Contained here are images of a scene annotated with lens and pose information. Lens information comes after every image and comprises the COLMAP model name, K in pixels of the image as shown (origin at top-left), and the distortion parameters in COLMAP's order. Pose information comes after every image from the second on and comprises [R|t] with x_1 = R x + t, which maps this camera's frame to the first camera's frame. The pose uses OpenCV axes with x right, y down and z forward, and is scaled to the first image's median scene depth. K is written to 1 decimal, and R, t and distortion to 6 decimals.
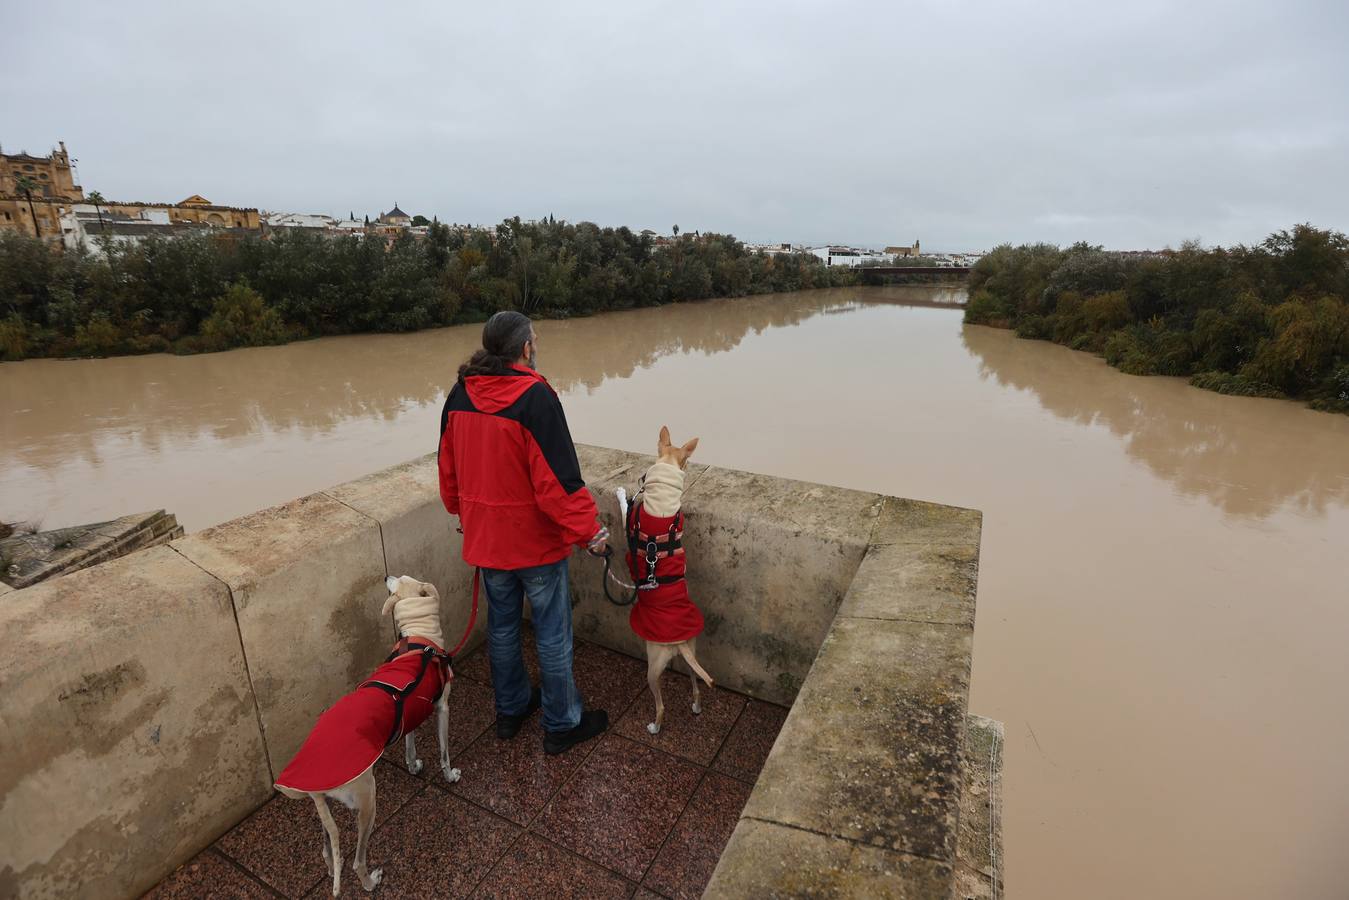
lens RADIAL K [[653.4, 0, 658.6], [0, 653.4, 453.3], [0, 0, 1]] dist [-0.033240, 0.024696]
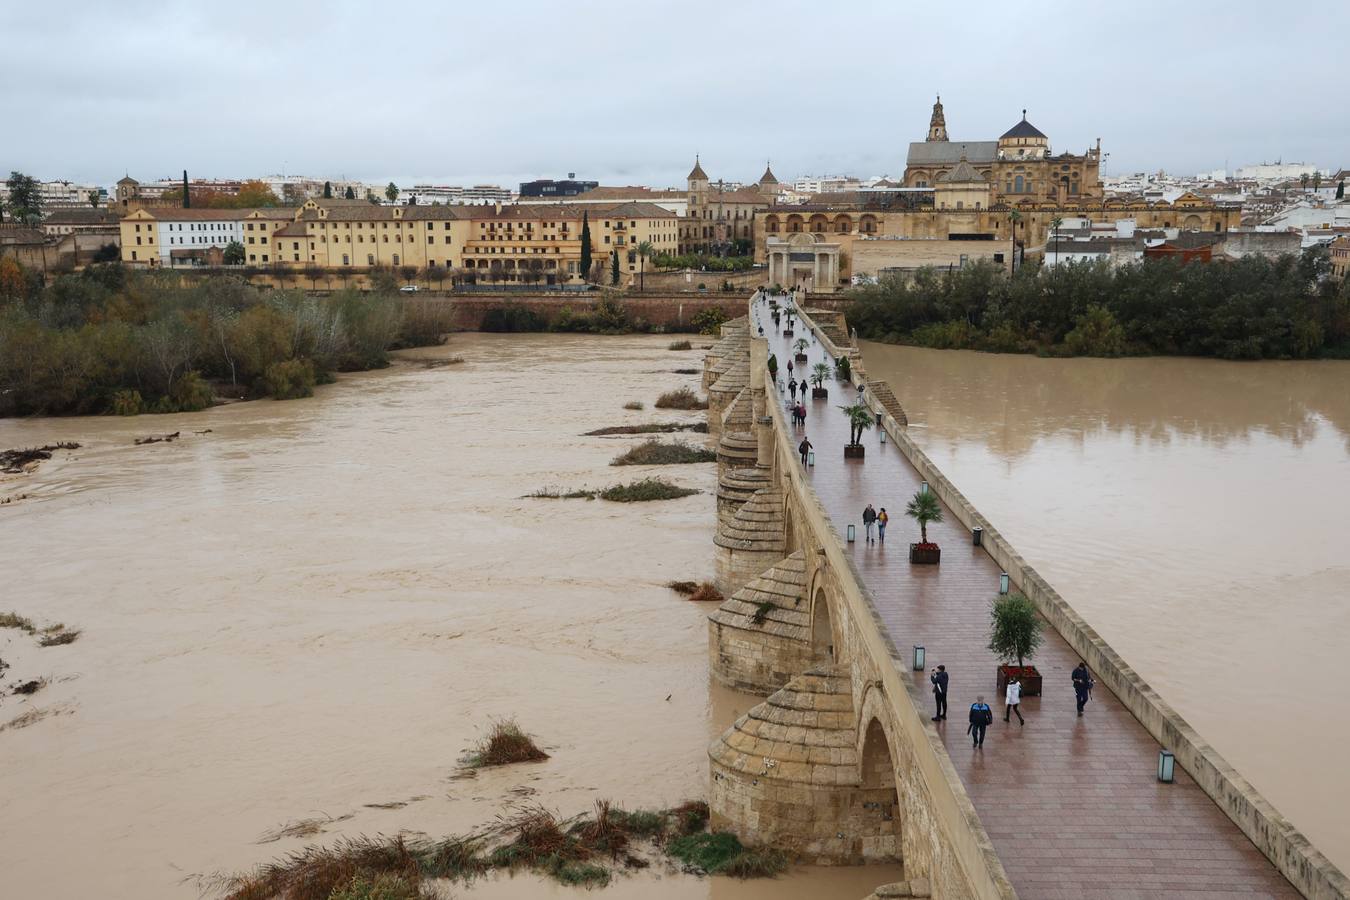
lens RADIAL K [[1319.2, 0, 675.0], [0, 1319.2, 450.0], [0, 0, 1]] dist [0.017416, 0.011485]
pose [[0.467816, 0.154504, -0.870216, 0.604813], [-0.253218, 0.966757, 0.035518, 0.058302], [0.846775, 0.203739, 0.491388, -0.430081]]
